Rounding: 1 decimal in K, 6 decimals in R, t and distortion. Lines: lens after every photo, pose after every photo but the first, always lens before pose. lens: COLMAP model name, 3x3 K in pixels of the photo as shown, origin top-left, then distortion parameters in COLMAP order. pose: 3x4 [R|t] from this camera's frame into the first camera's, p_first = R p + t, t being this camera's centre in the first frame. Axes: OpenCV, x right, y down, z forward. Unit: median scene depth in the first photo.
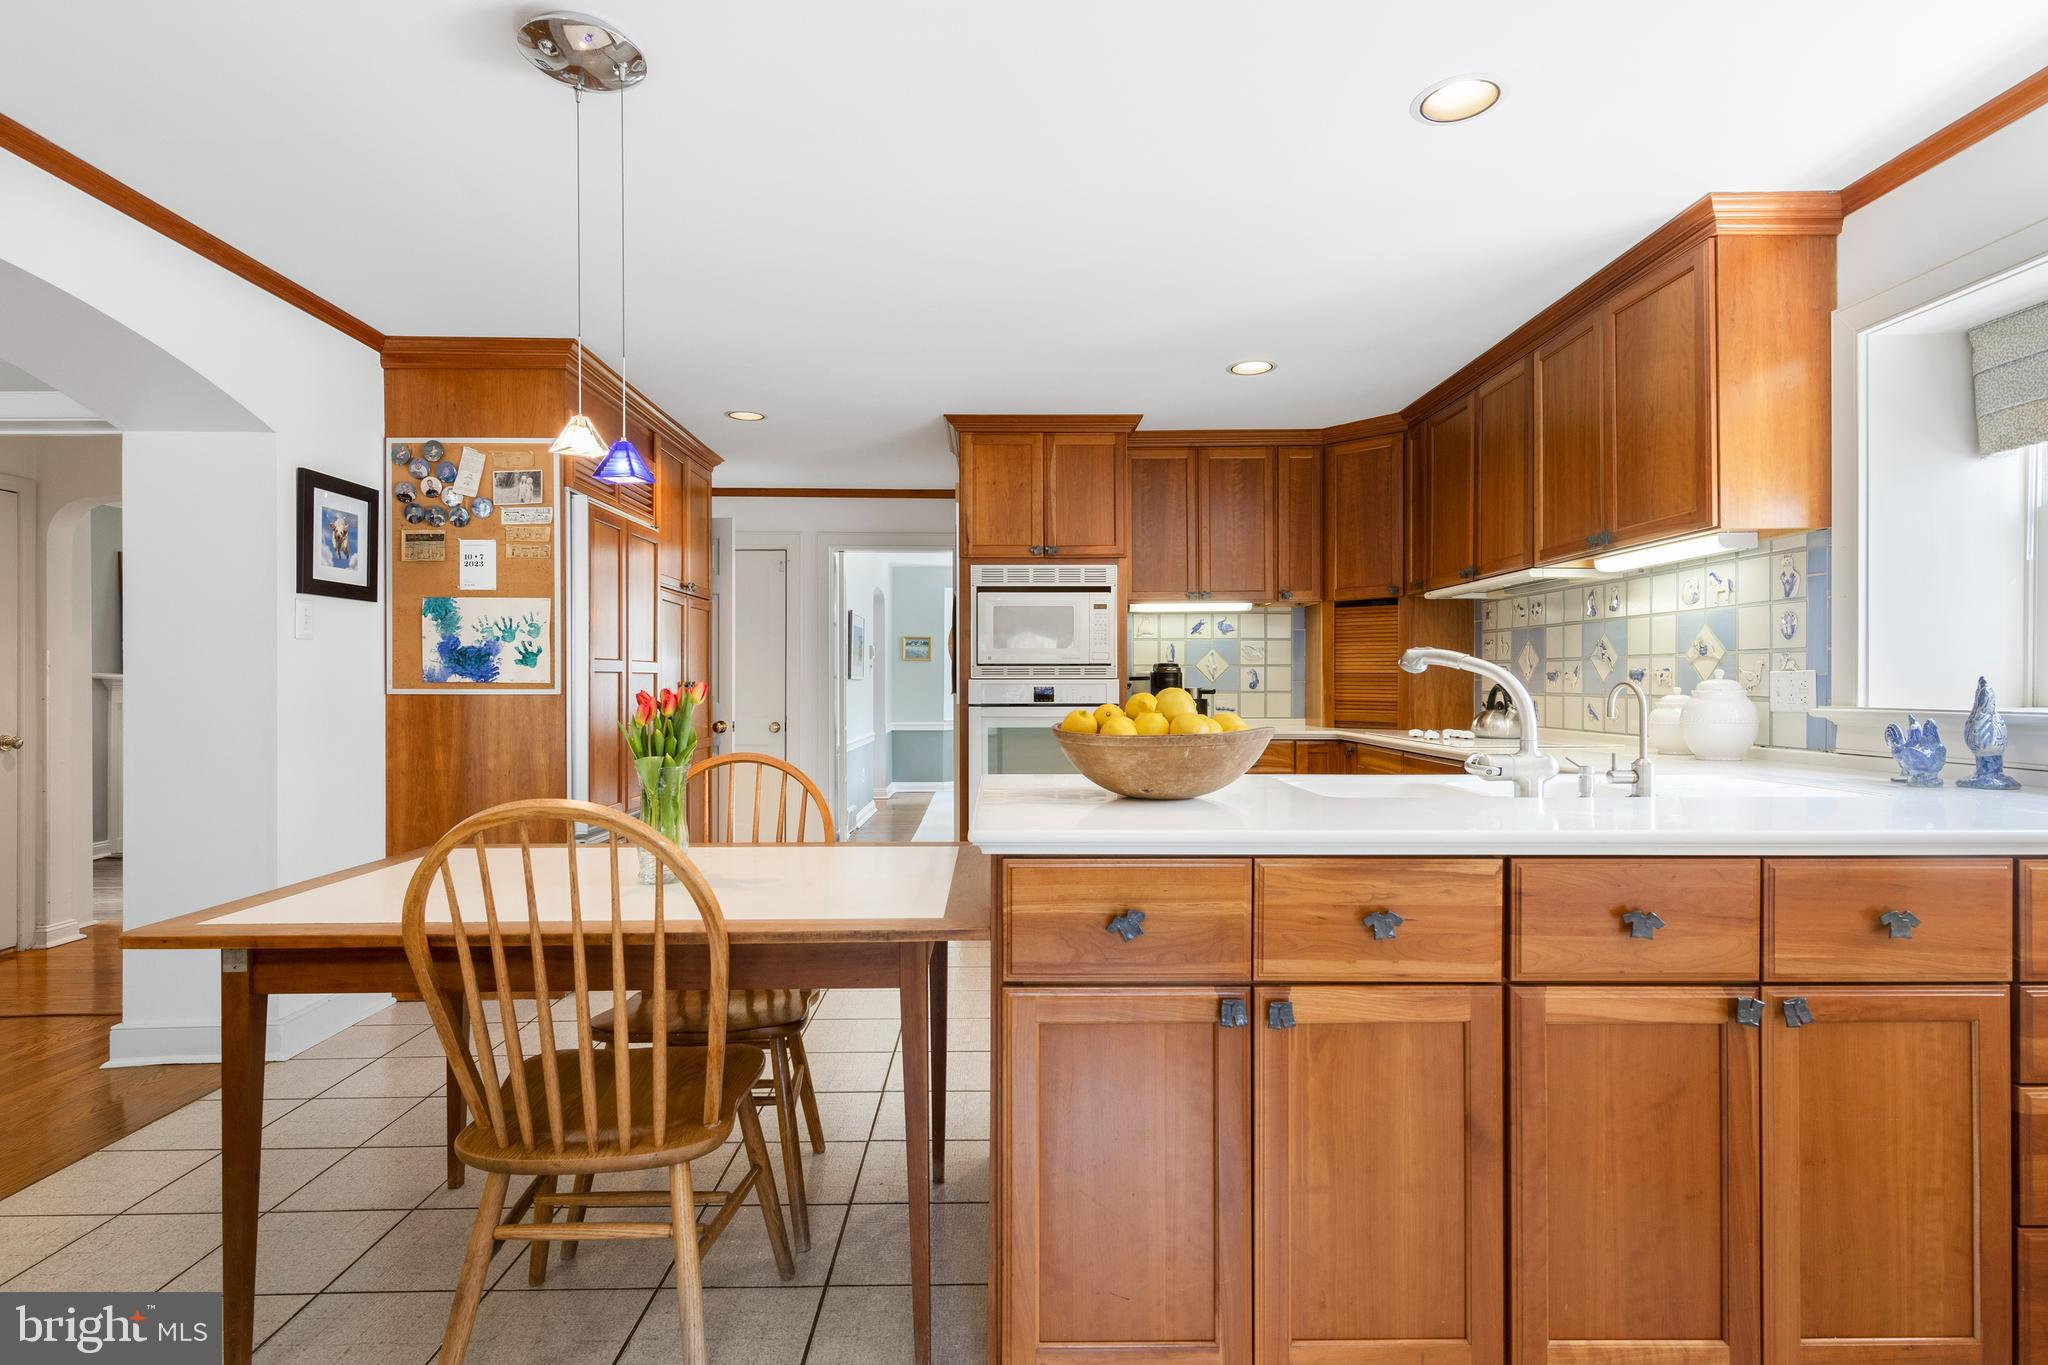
lens RADIAL K [[1063.5, 0, 1026.8], [0, 1063.5, 686.1], [0, 0, 1]] dist [0.005713, -0.002063]
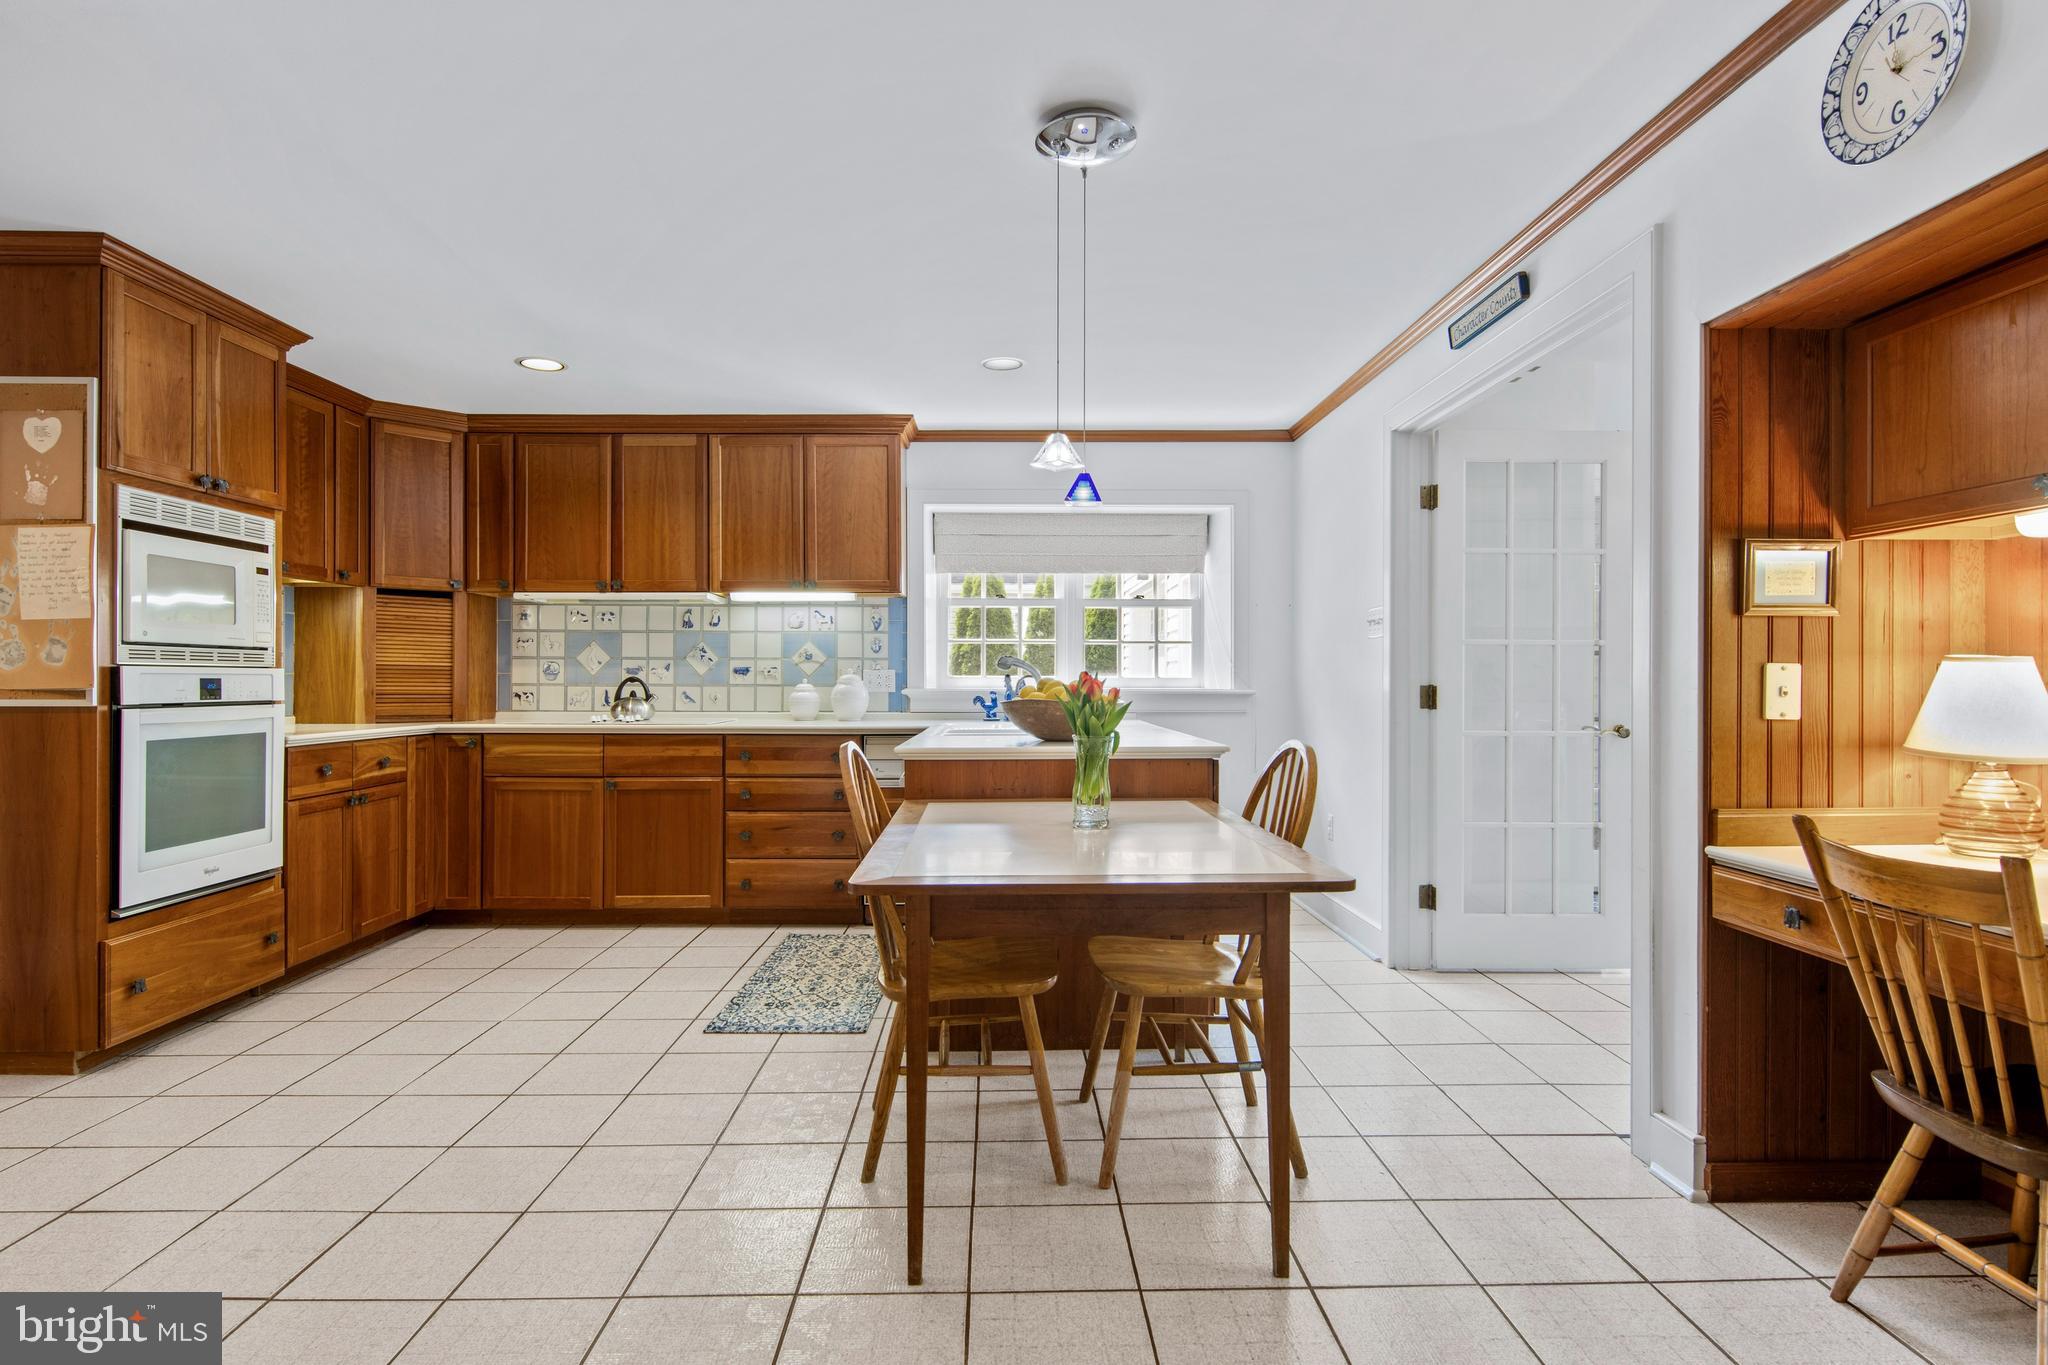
lens RADIAL K [[1063.5, 0, 1023.9], [0, 1063.5, 682.4], [0, 0, 1]] dist [0.005713, -0.002063]
pose [[-0.022836, -0.000908, 0.999739, -0.889792], [0.000040, 1.000000, 0.000909, 0.004125], [-0.999739, 0.000060, -0.022836, 0.609759]]
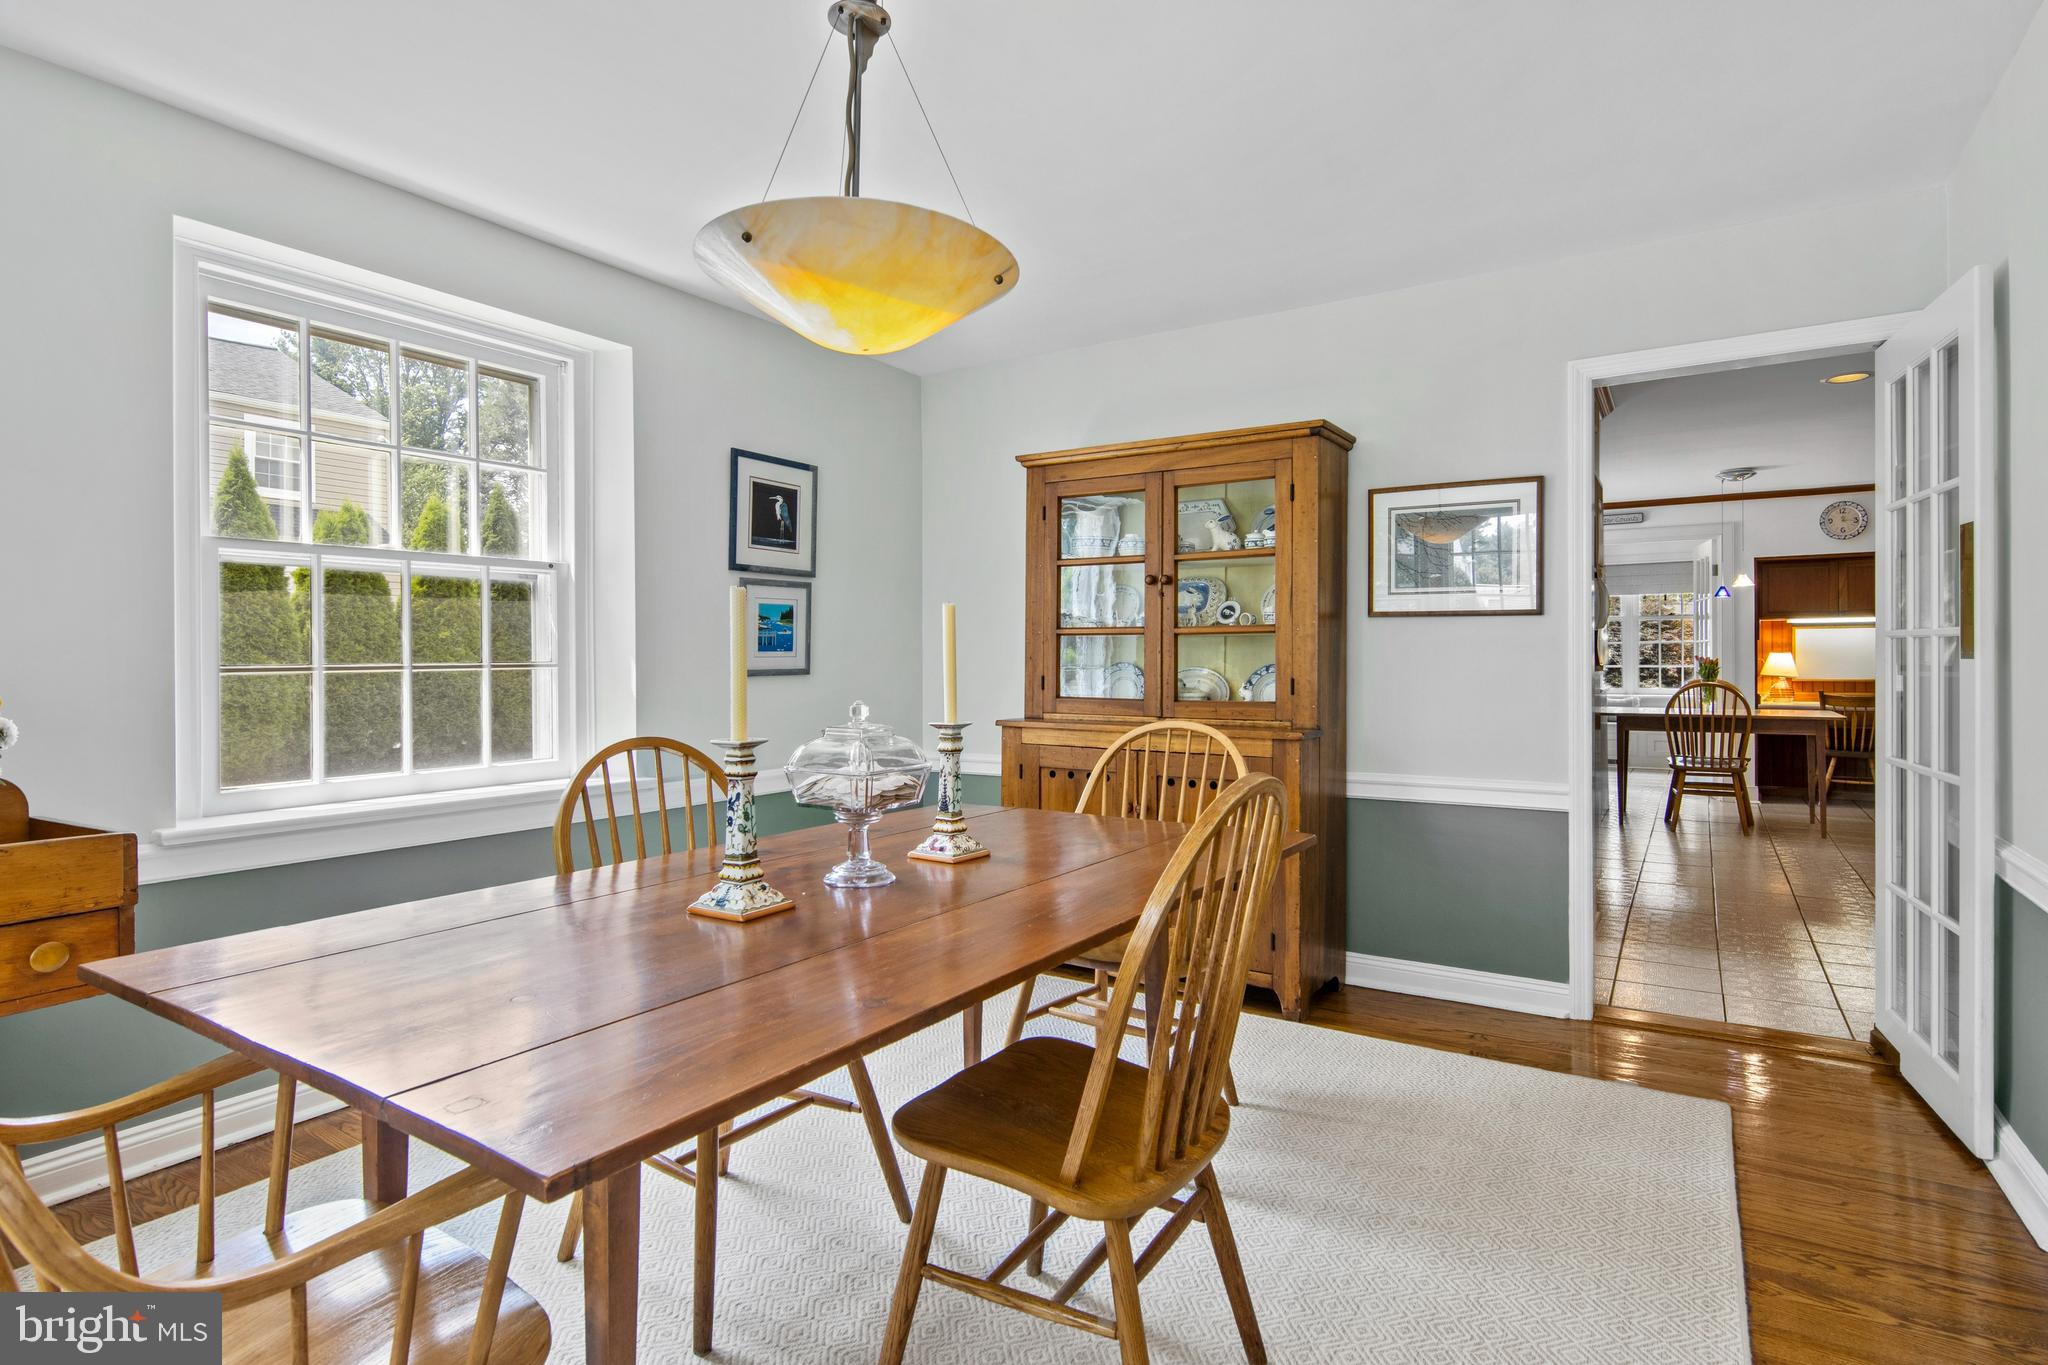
lens RADIAL K [[1063.5, 0, 1020.4], [0, 1063.5, 671.8], [0, 0, 1]] dist [0.005713, -0.002063]
pose [[-0.845408, 0.001844, 0.534117, -0.173975], [0.007747, 0.999931, 0.008810, 0.001825], [-0.534064, 0.011586, -0.845364, 2.876015]]
